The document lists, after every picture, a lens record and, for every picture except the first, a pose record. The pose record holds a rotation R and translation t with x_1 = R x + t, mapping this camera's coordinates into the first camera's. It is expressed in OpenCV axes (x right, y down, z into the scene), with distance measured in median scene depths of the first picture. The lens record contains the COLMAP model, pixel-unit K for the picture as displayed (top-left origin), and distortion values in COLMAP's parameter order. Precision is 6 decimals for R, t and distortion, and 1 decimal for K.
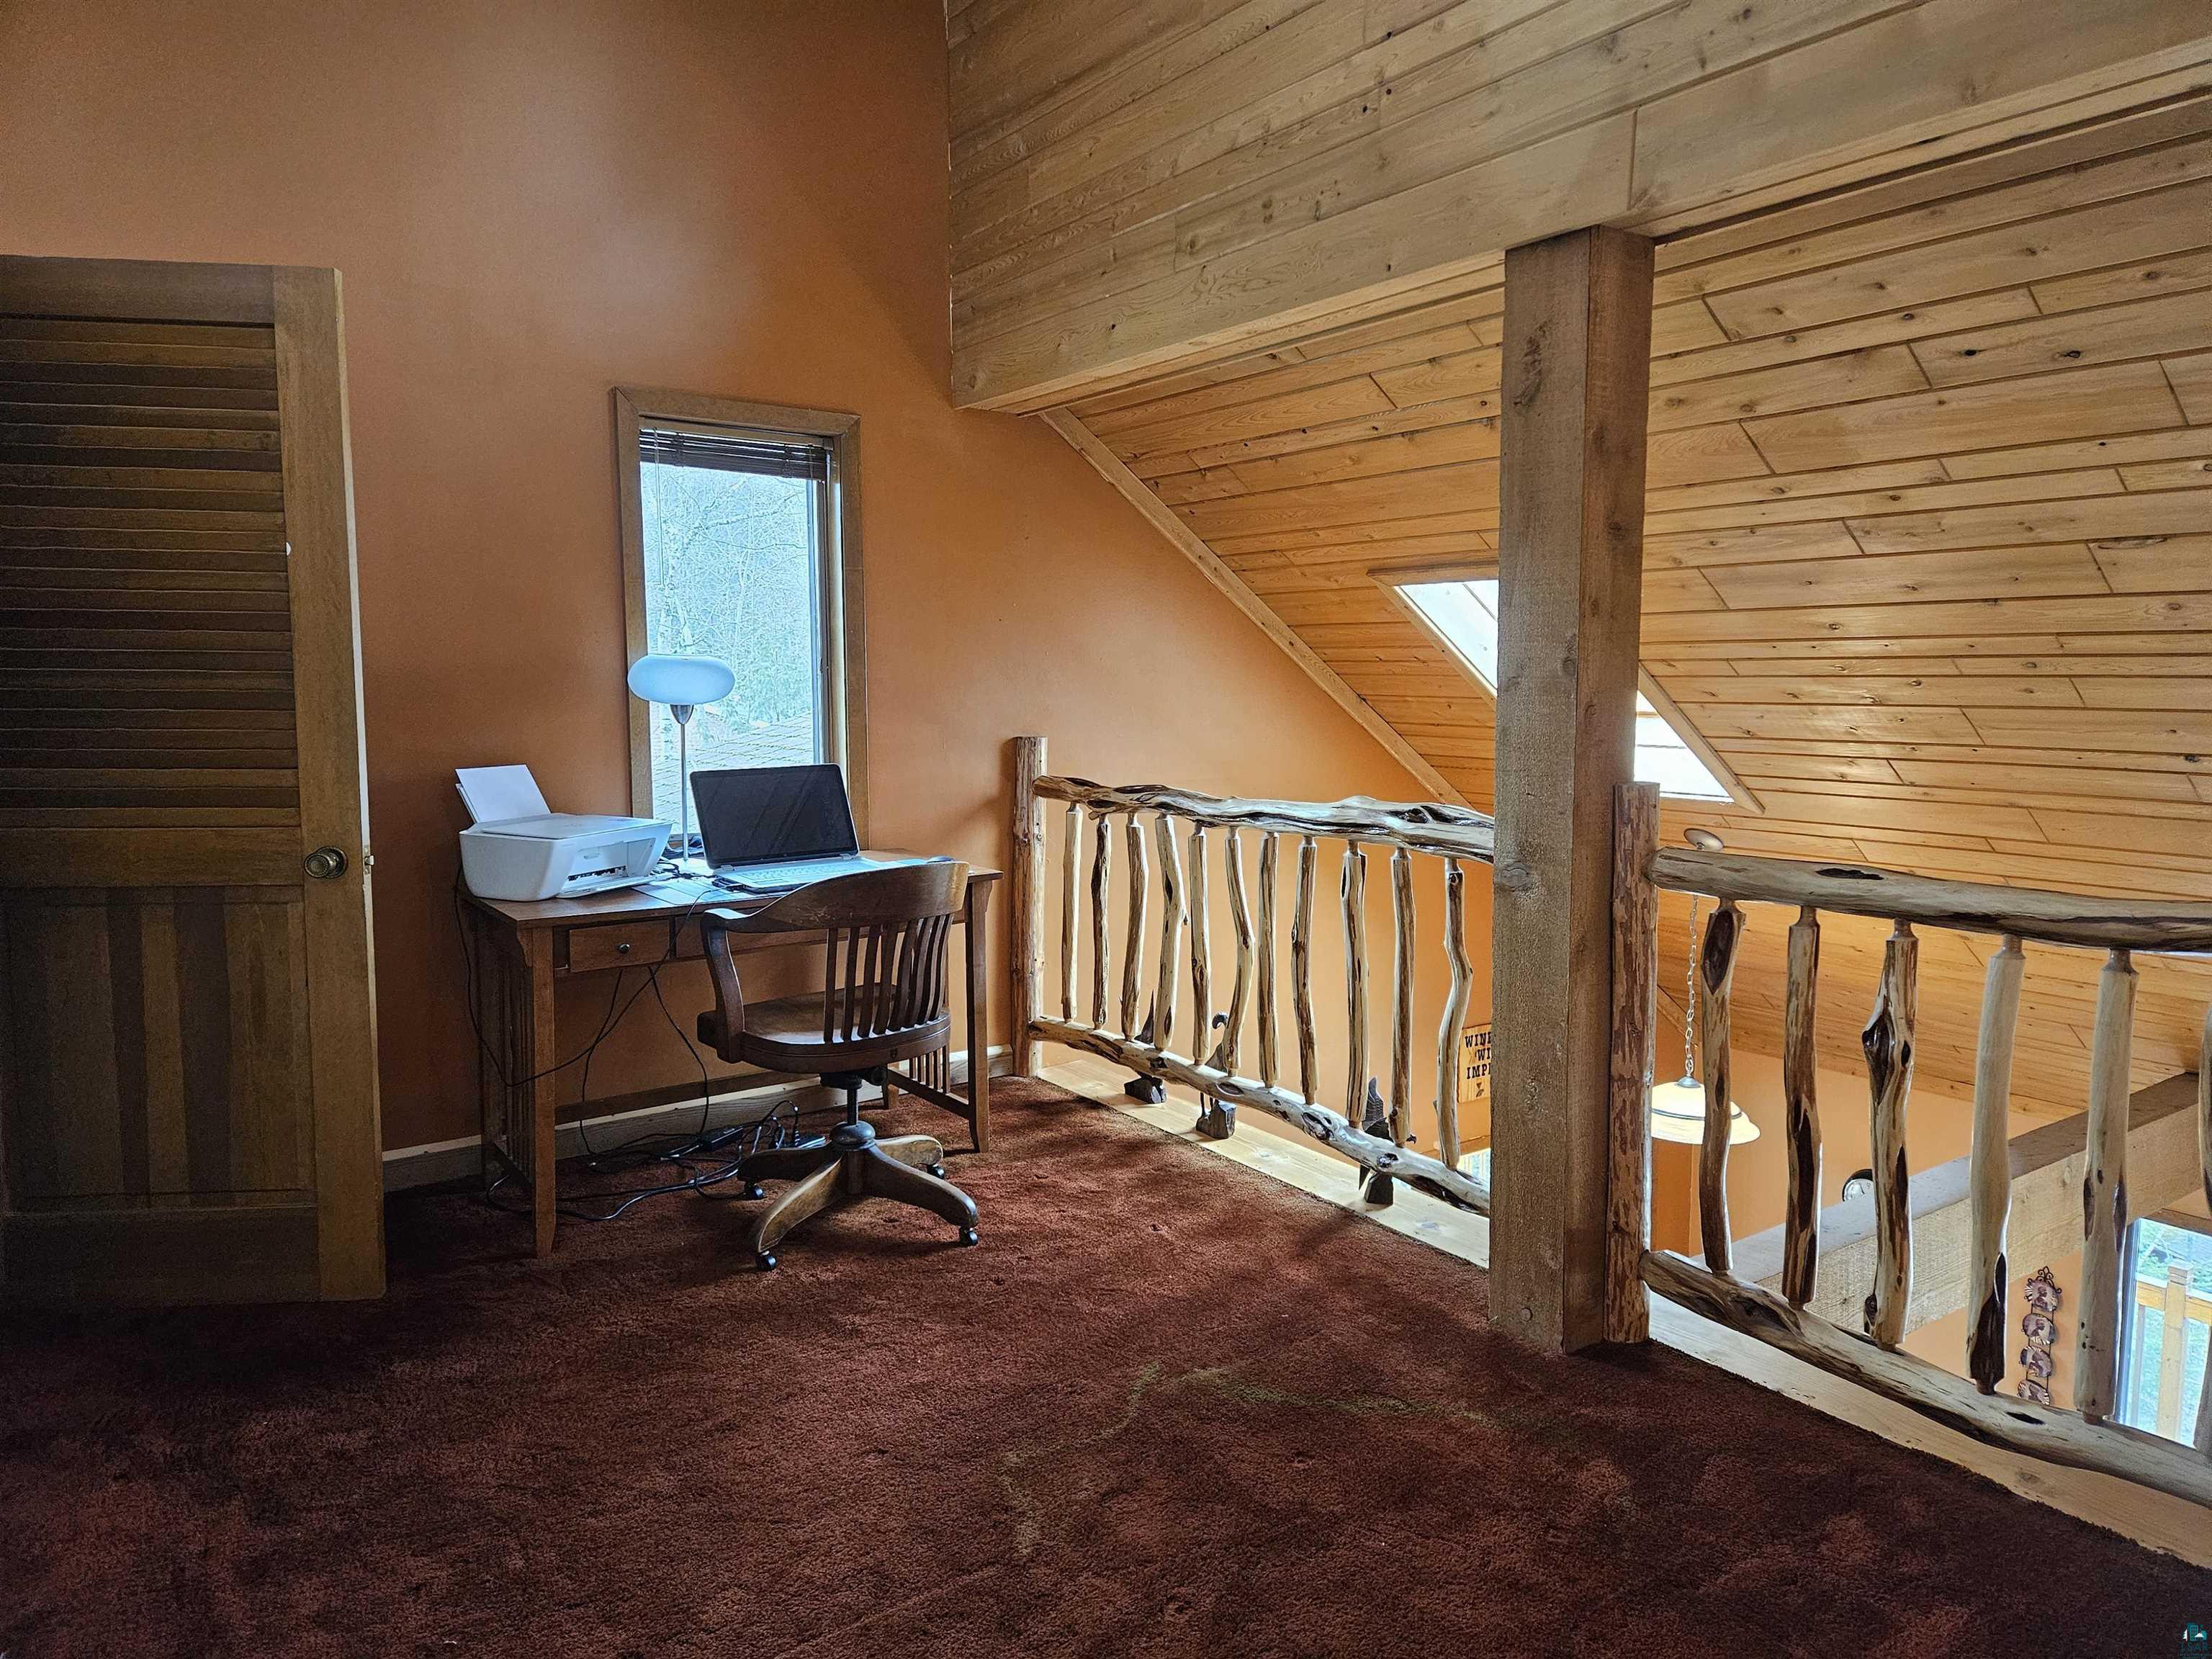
lens RADIAL K [[1465.8, 0, 1106.0], [0, 1465.8, 829.5], [0, 0, 1]] dist [0.076621, -0.062440]
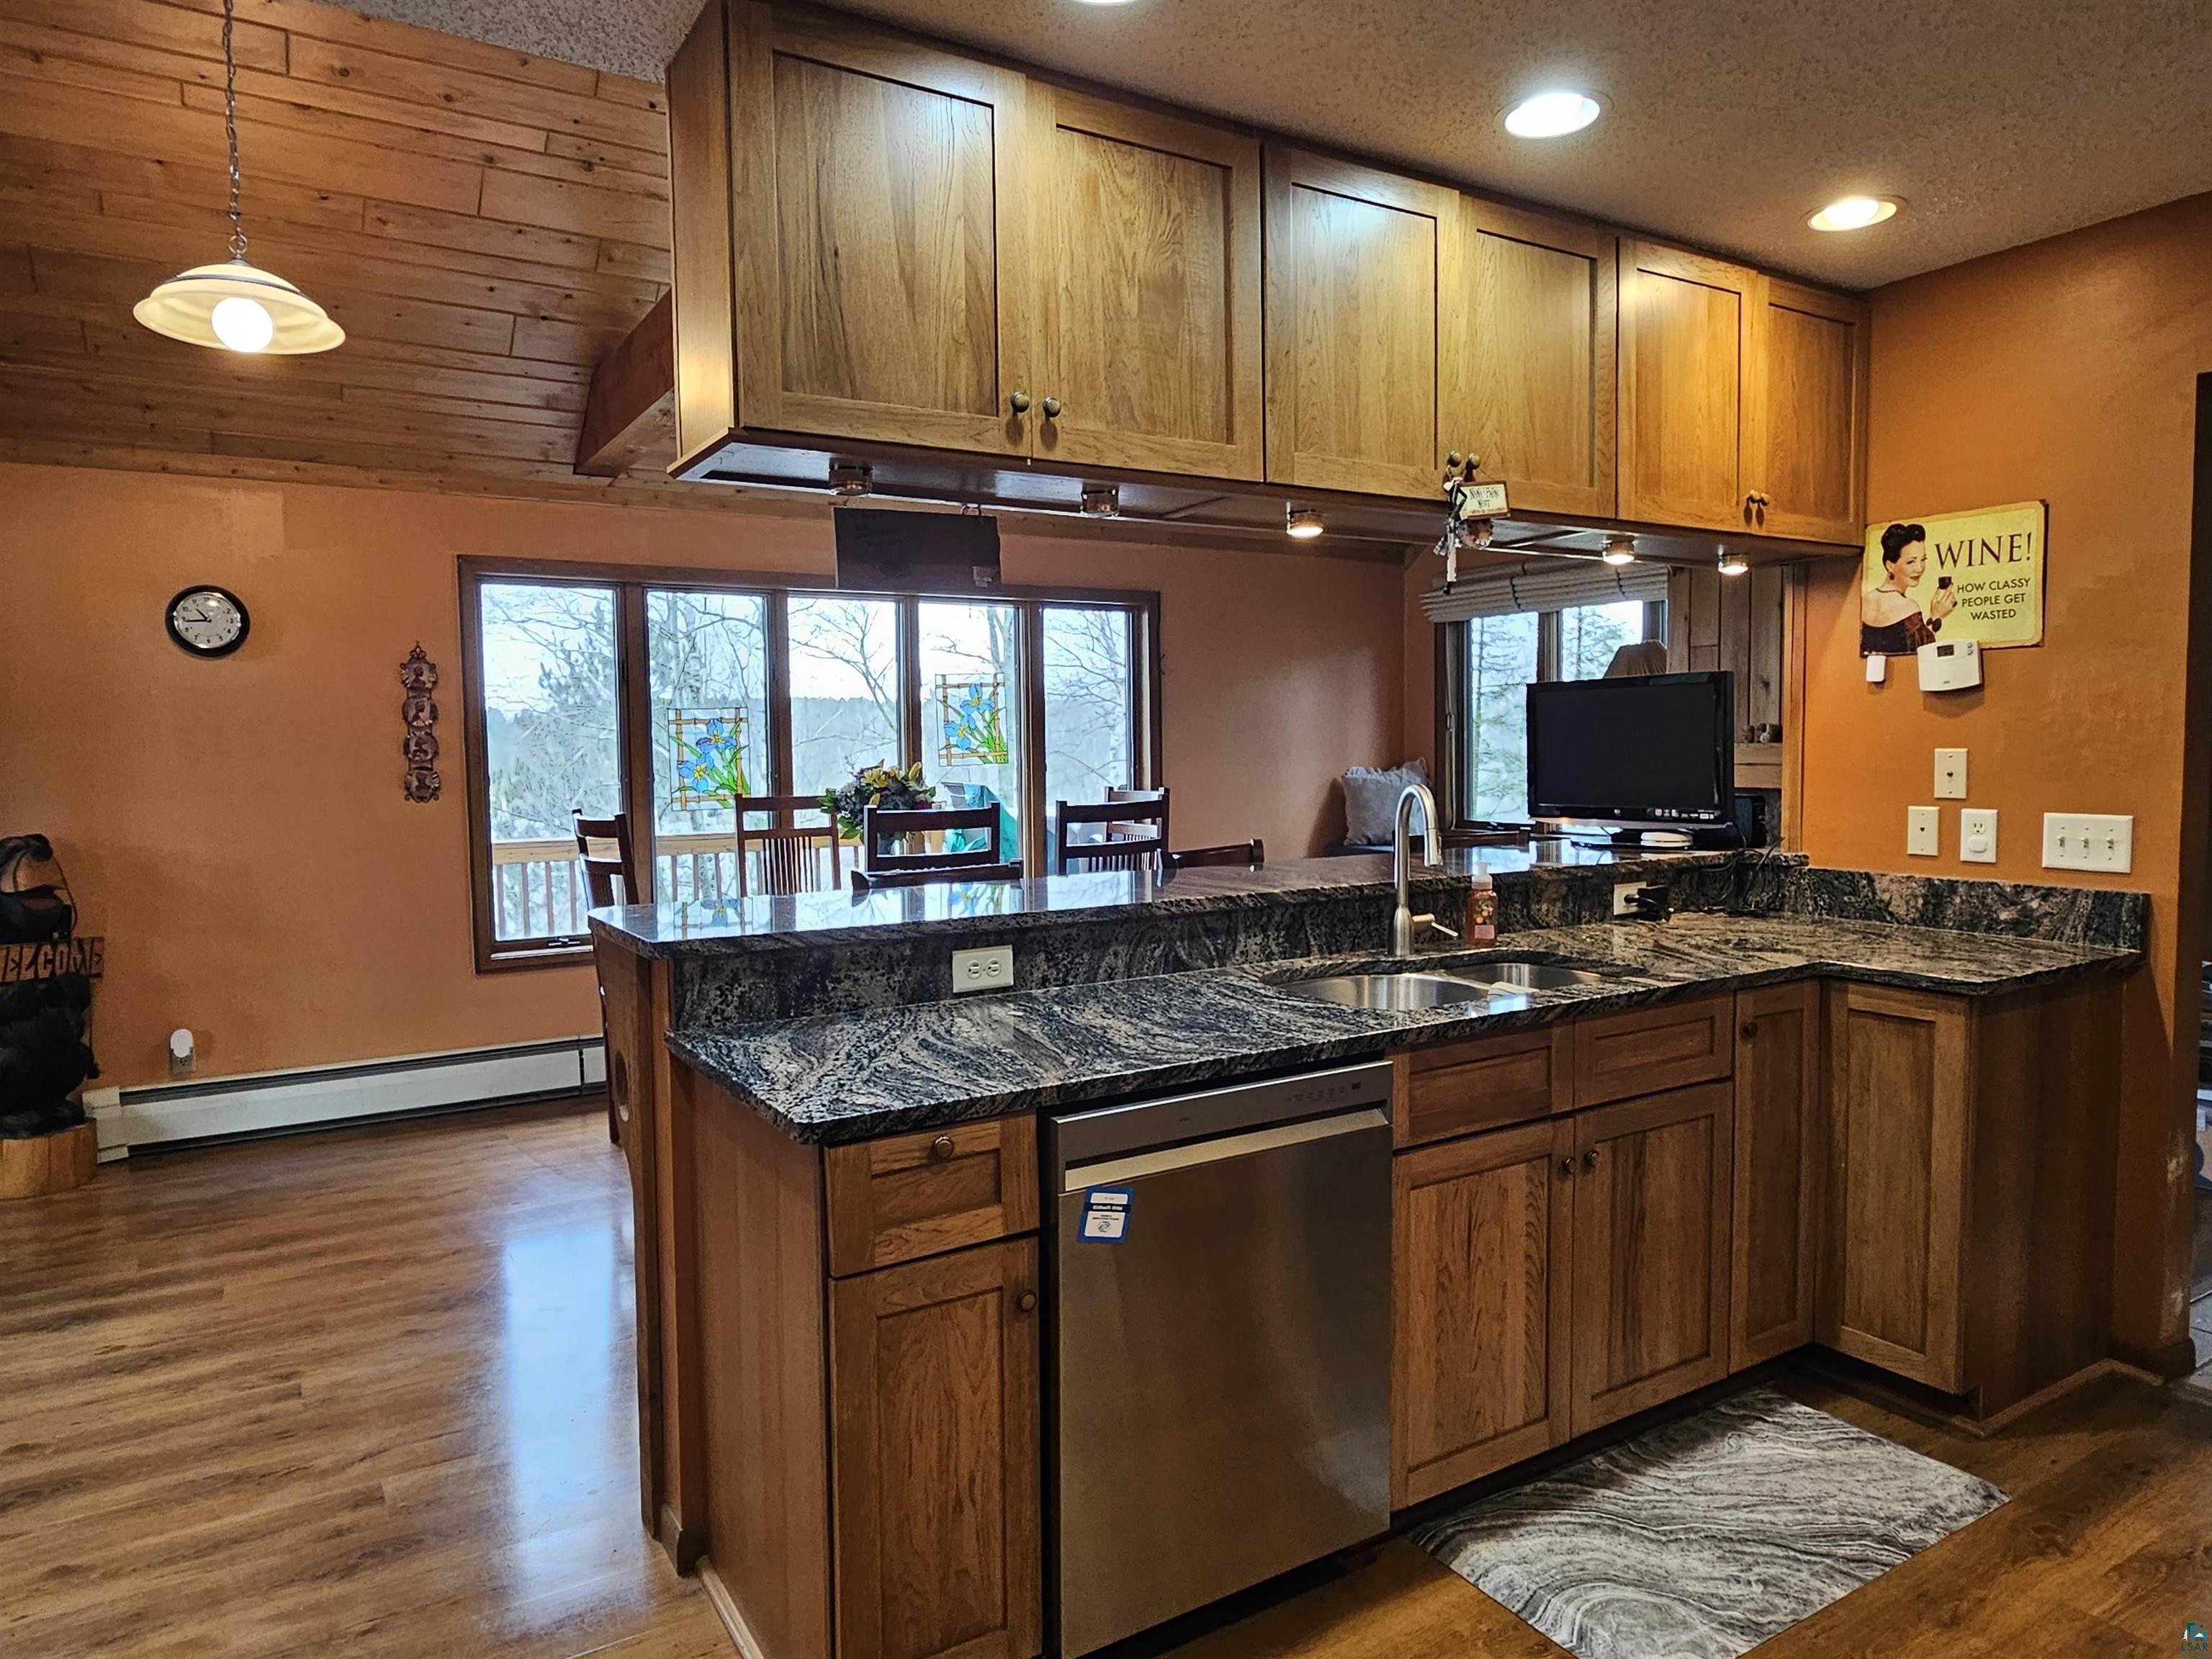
lens RADIAL K [[1382.8, 0, 1110.4], [0, 1382.8, 827.0], [0, 0, 1]] dist [0.002789, -0.001611]
pose [[0.074583, -0.062031, 0.995284, -0.231774], [0.115741, 0.991857, 0.053144, 0.412793], [-0.990475, 0.111232, 0.081155, 0.501542]]
